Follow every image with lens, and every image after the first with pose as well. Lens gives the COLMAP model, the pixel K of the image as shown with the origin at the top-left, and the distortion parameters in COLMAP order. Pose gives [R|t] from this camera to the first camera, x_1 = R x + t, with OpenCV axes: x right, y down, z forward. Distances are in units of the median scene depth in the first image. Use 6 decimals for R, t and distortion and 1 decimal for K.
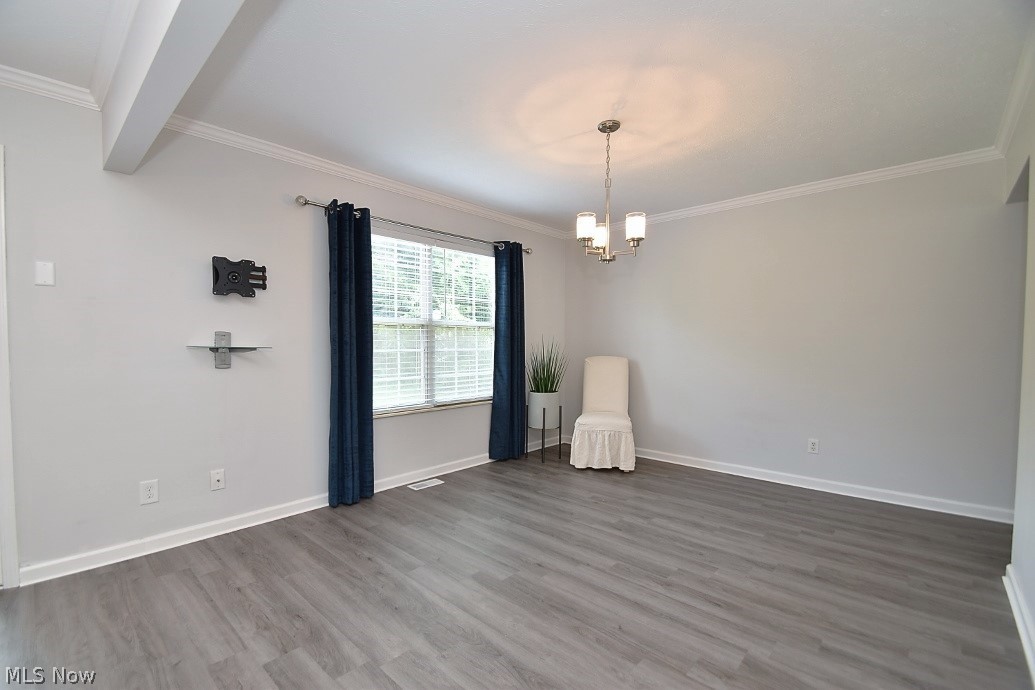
lens RADIAL K [[454.3, 0, 508.2], [0, 454.3, 345.4], [0, 0, 1]] dist [0.003722, -0.008617]
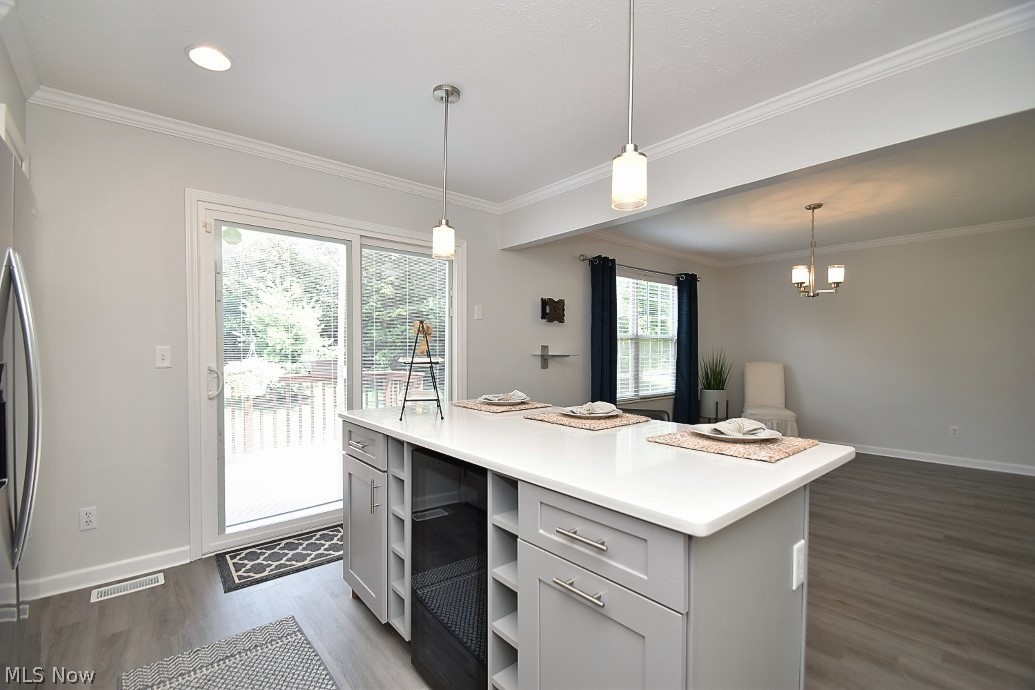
lens RADIAL K [[454.3, 0, 509.1], [0, 454.3, 346.7], [0, 0, 1]] dist [0.003722, -0.008617]
pose [[0.992410, -0.003210, -0.122930, -0.416288], [0.001825, 0.999934, -0.011383, -0.005918], [0.122958, 0.011072, 0.992350, -0.420401]]
